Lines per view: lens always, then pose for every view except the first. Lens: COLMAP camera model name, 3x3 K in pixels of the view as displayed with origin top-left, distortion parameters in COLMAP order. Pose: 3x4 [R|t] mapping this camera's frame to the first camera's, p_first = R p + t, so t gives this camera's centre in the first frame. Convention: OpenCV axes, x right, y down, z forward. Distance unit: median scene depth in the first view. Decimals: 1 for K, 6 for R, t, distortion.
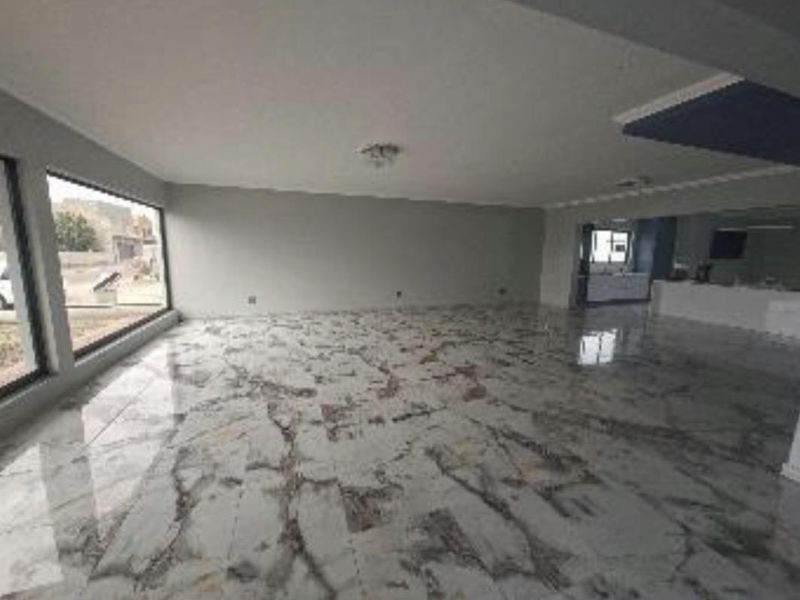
lens RADIAL K [[323.9, 0, 400.0], [0, 323.9, 300.0], [0, 0, 1]] dist [-0.015860, -0.000184]
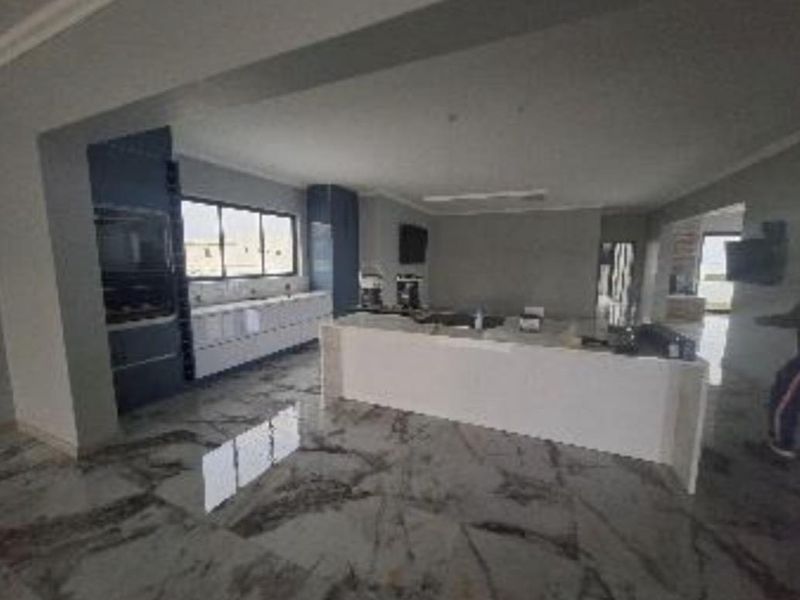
lens RADIAL K [[323.9, 0, 400.0], [0, 323.9, 300.0], [0, 0, 1]] dist [-0.015860, -0.000184]
pose [[0.712400, -0.101497, 0.694395, 0.466891], [0.110825, 0.993341, 0.031494, -0.073675], [-0.692967, 0.054520, 0.718905, 0.513994]]
